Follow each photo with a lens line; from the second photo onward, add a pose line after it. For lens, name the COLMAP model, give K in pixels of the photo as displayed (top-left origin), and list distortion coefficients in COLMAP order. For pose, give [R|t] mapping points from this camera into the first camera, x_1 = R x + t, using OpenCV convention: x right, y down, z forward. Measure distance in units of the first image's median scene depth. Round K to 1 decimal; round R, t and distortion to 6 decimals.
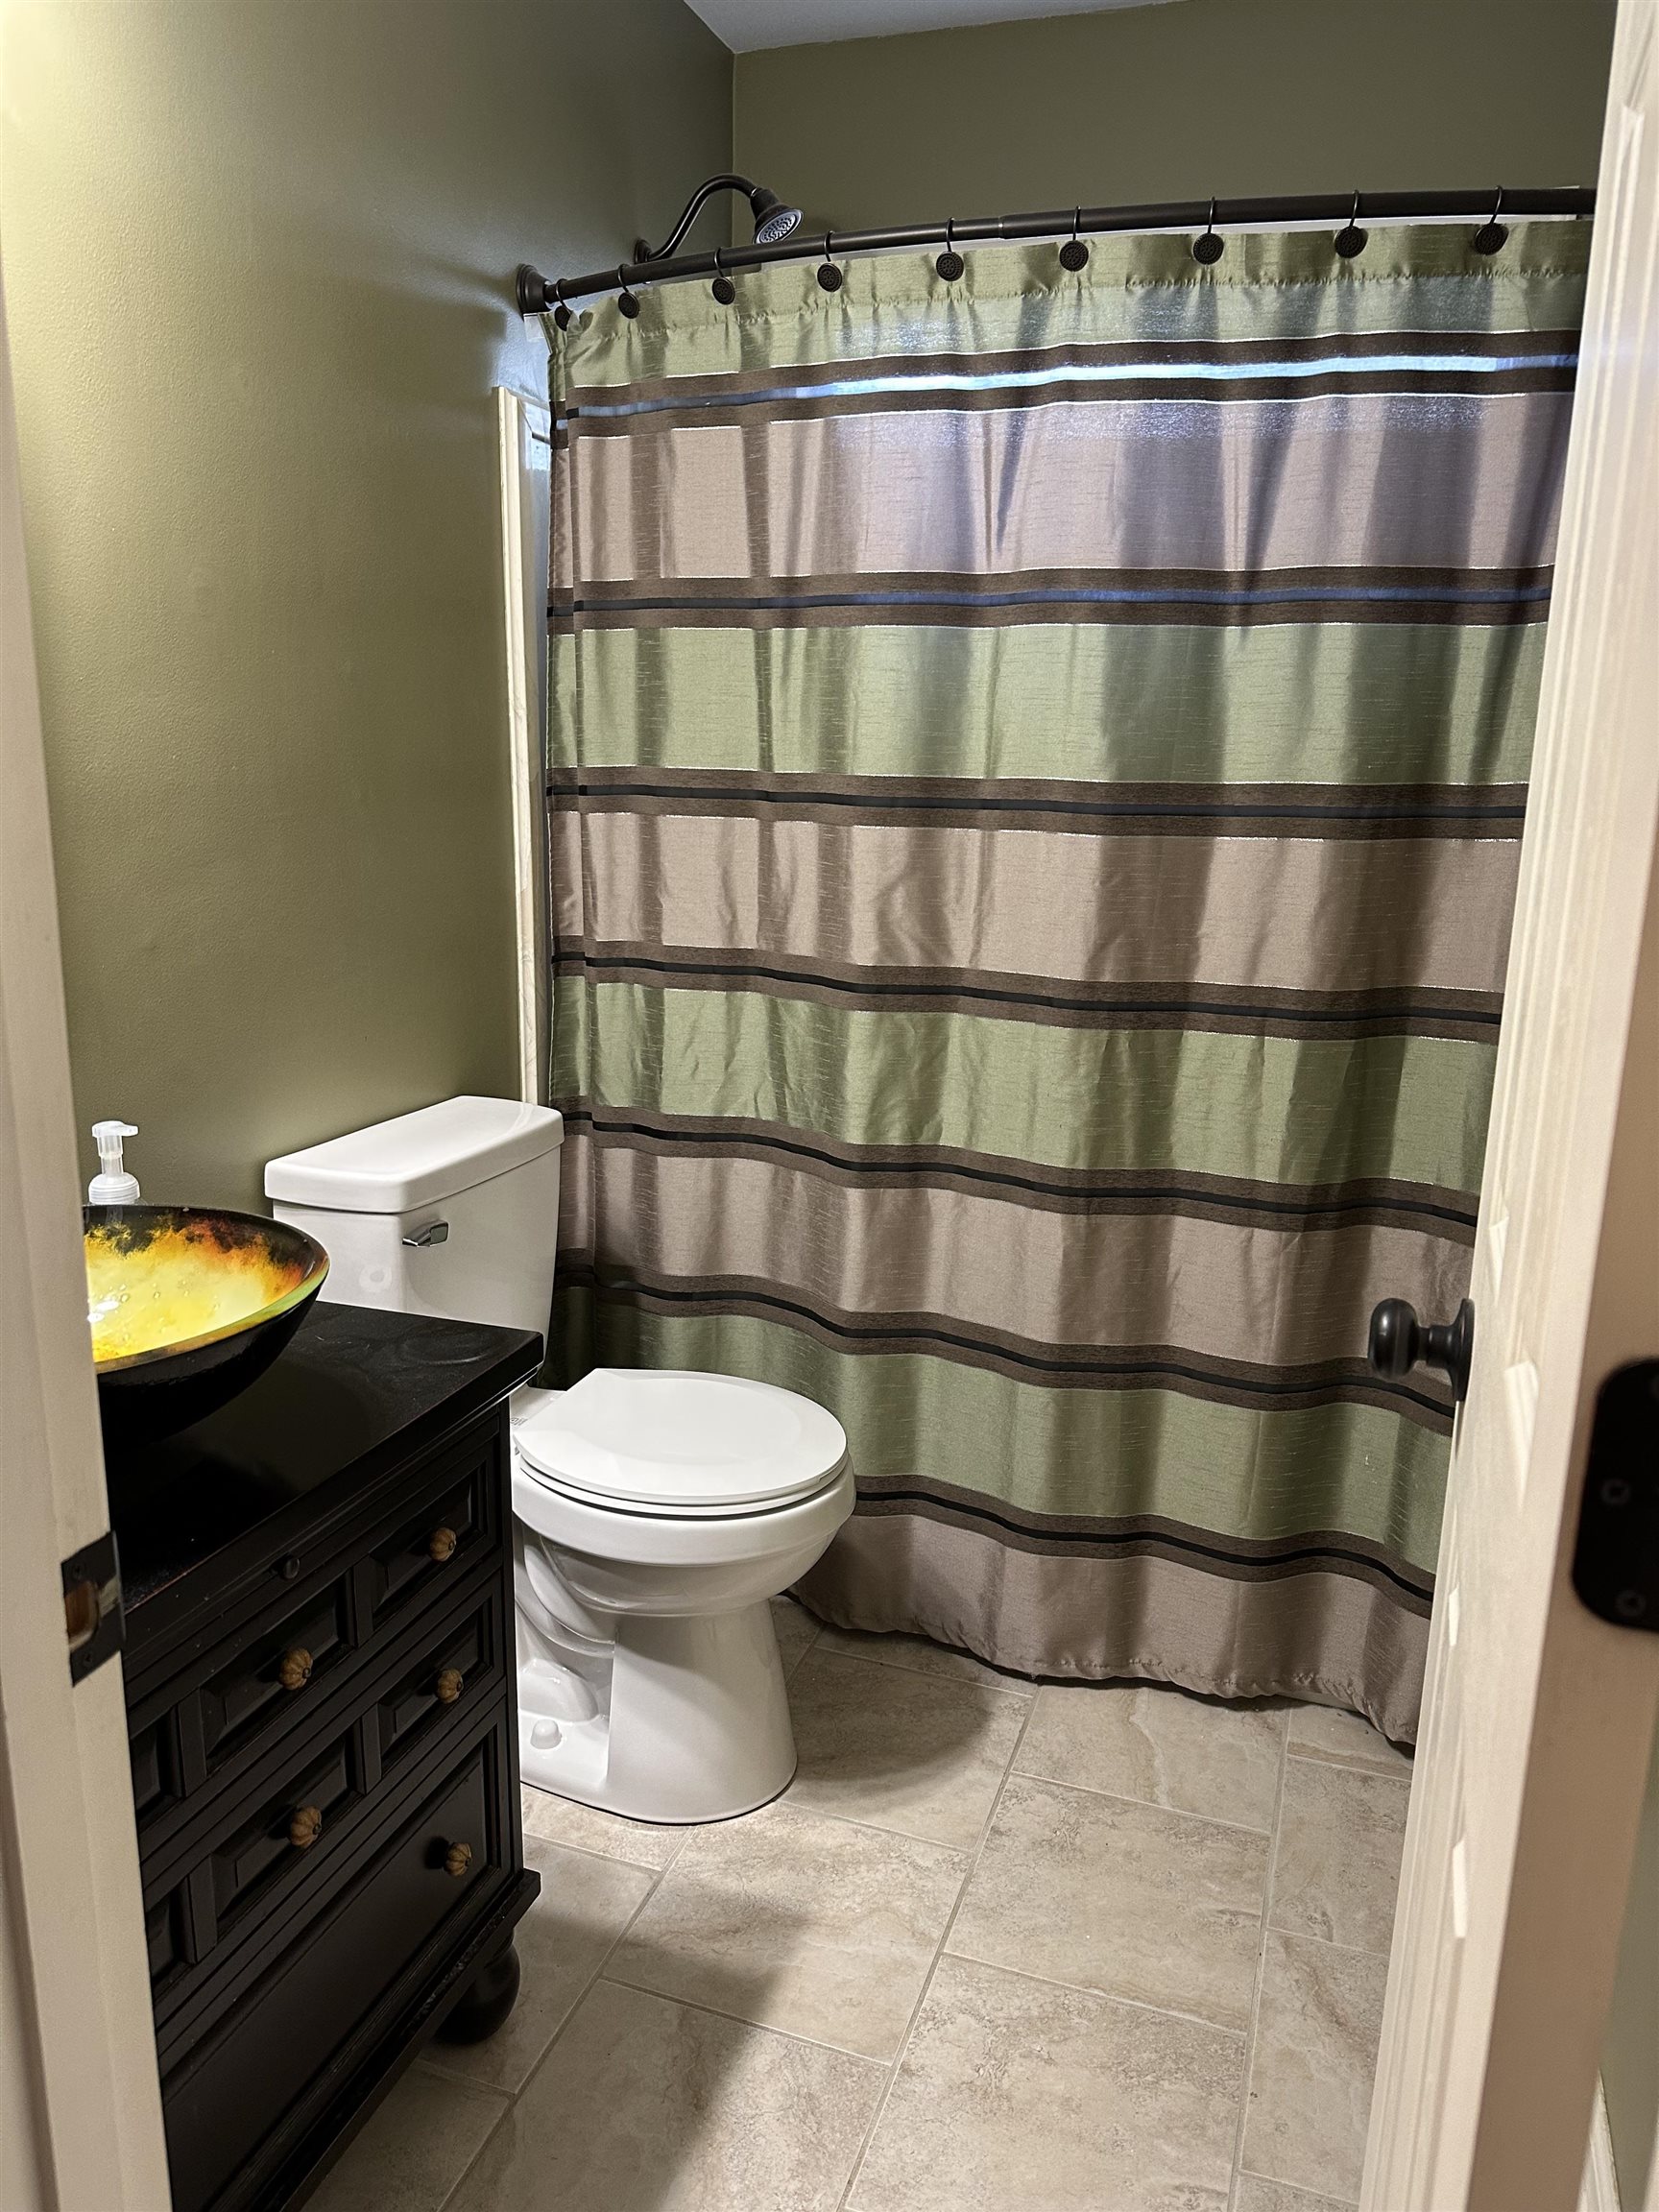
lens RADIAL K [[1557.5, 0, 823.5], [0, 1557.5, 1110.8], [0, 0, 1]] dist [-0.007225, -0.009335]
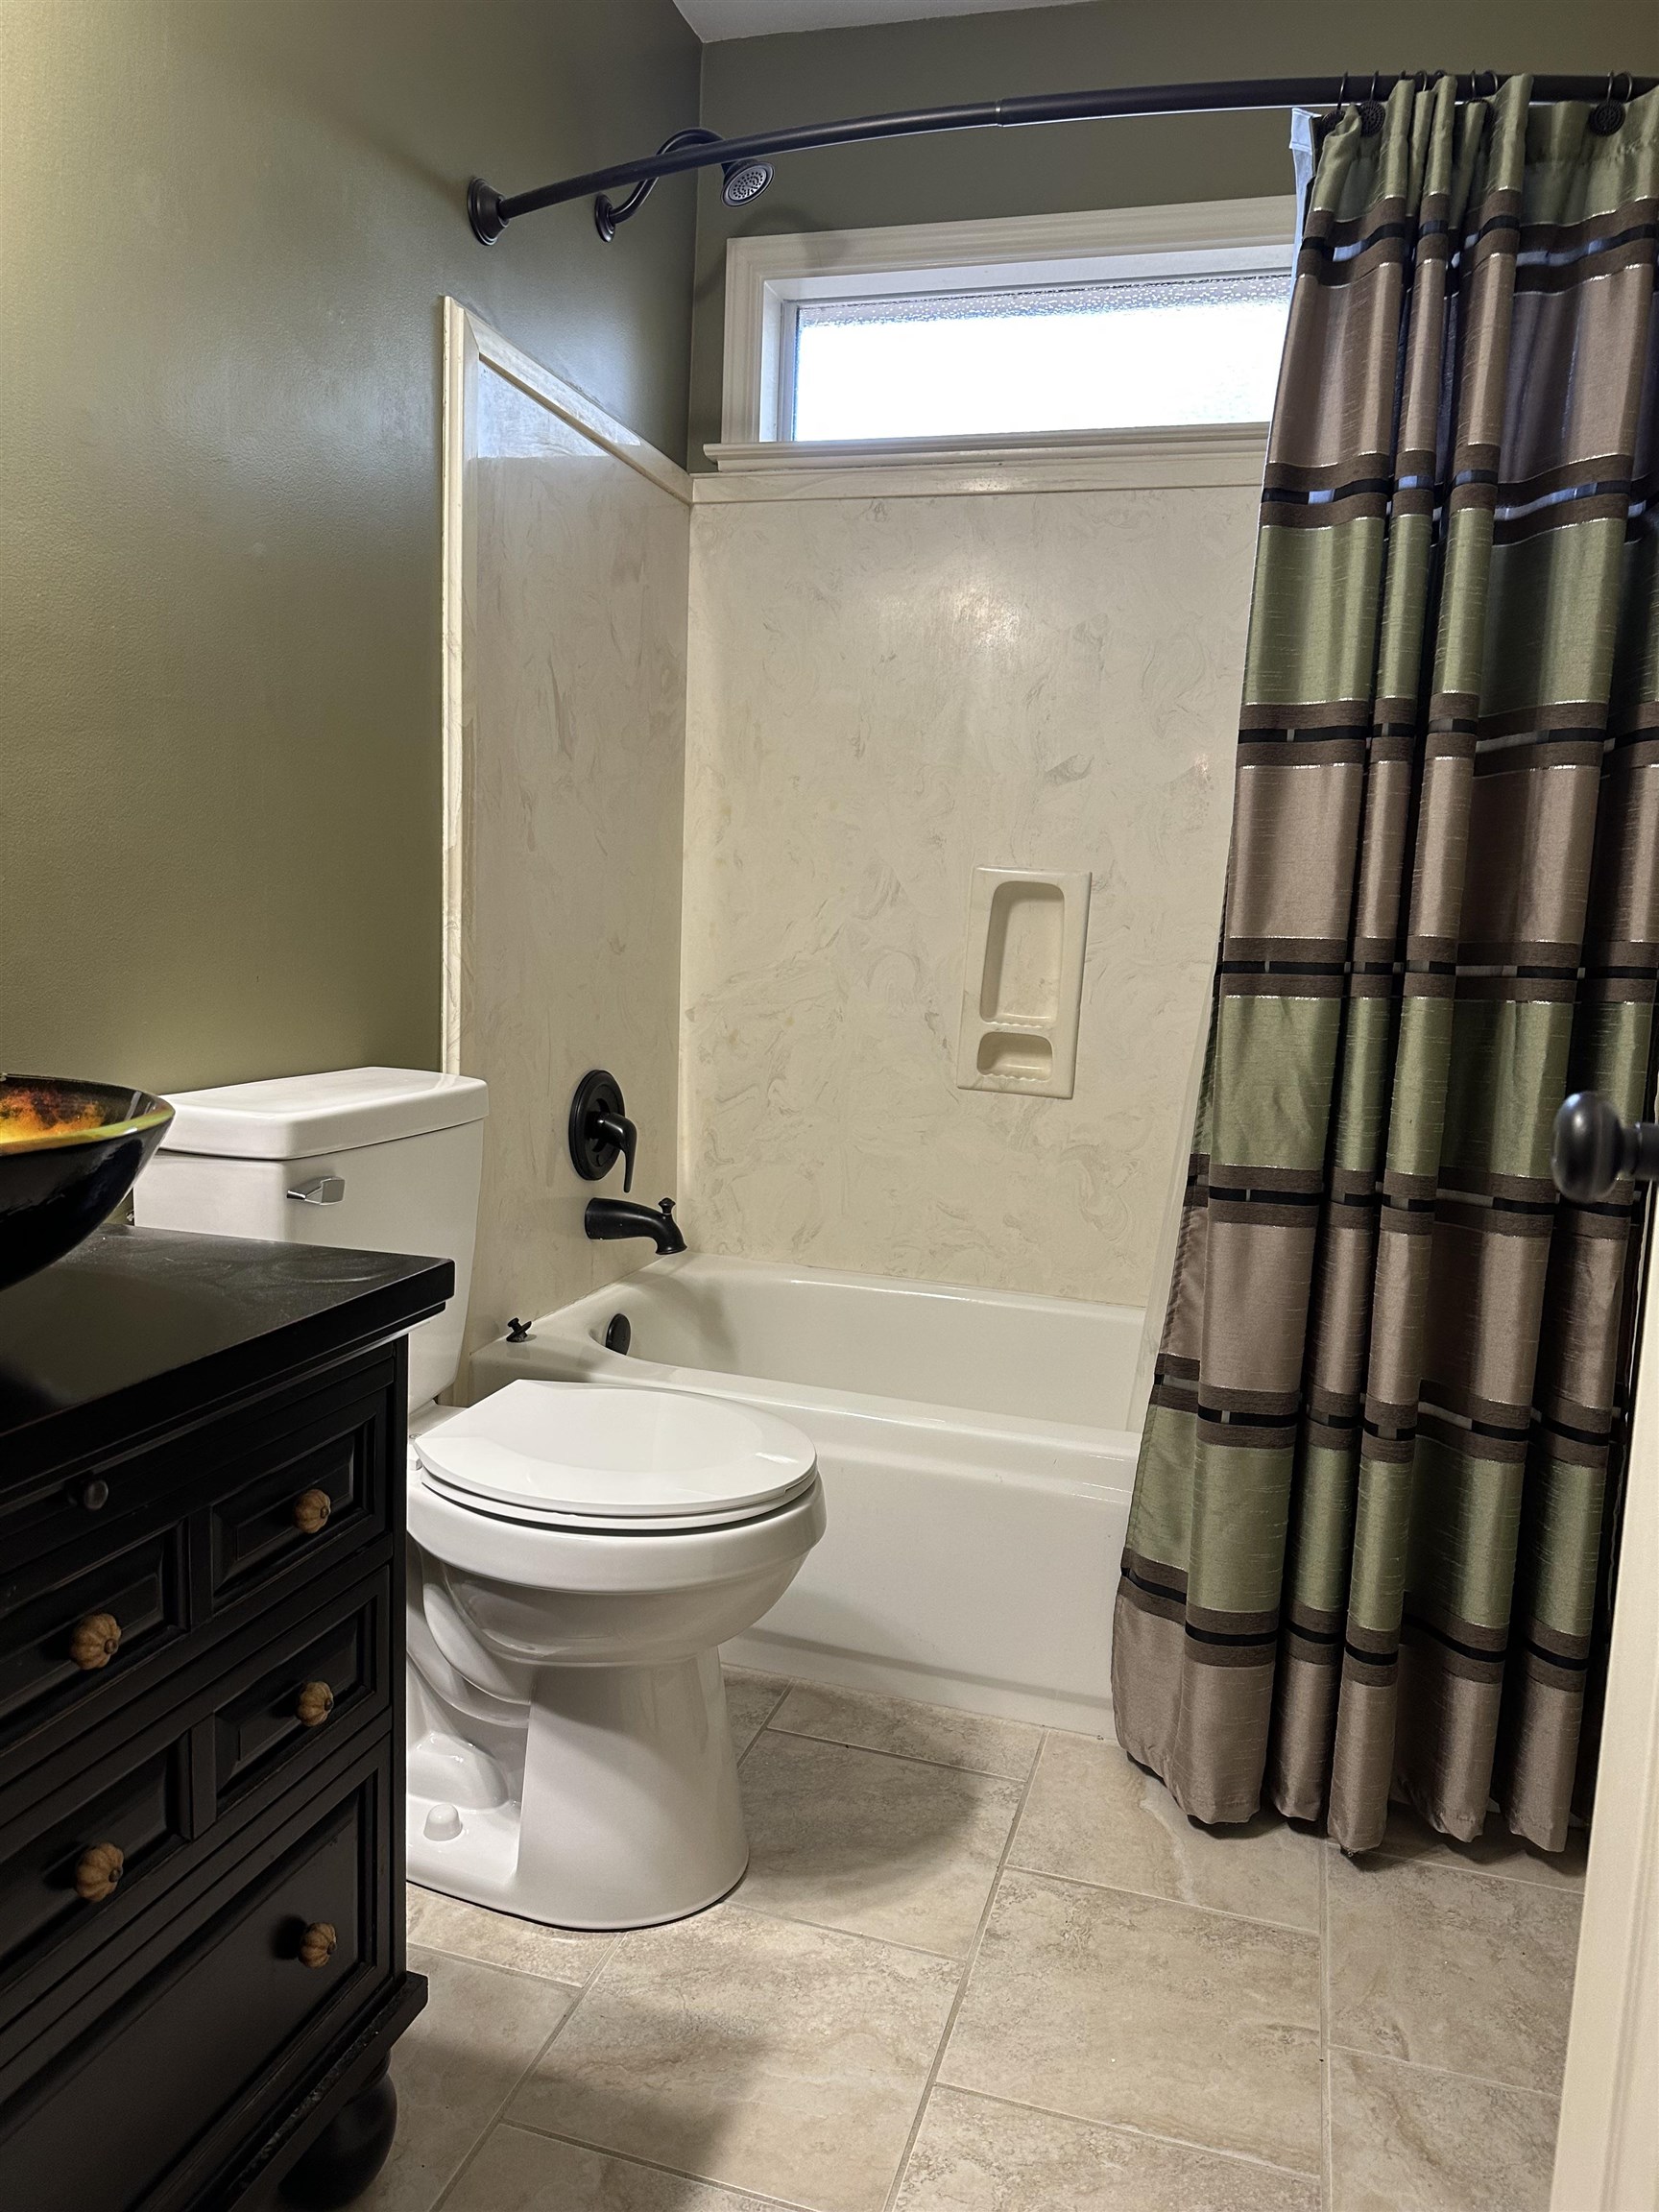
lens RADIAL K [[1557.5, 0, 838.7], [0, 1557.5, 1103.7], [0, 0, 1]] dist [-0.007225, -0.009335]
pose [[0.998426, 0.015195, 0.053980, -0.022437], [-0.009566, 0.994629, -0.103060, 0.118520], [-0.055256, 0.102381, 0.993209, 0.152163]]
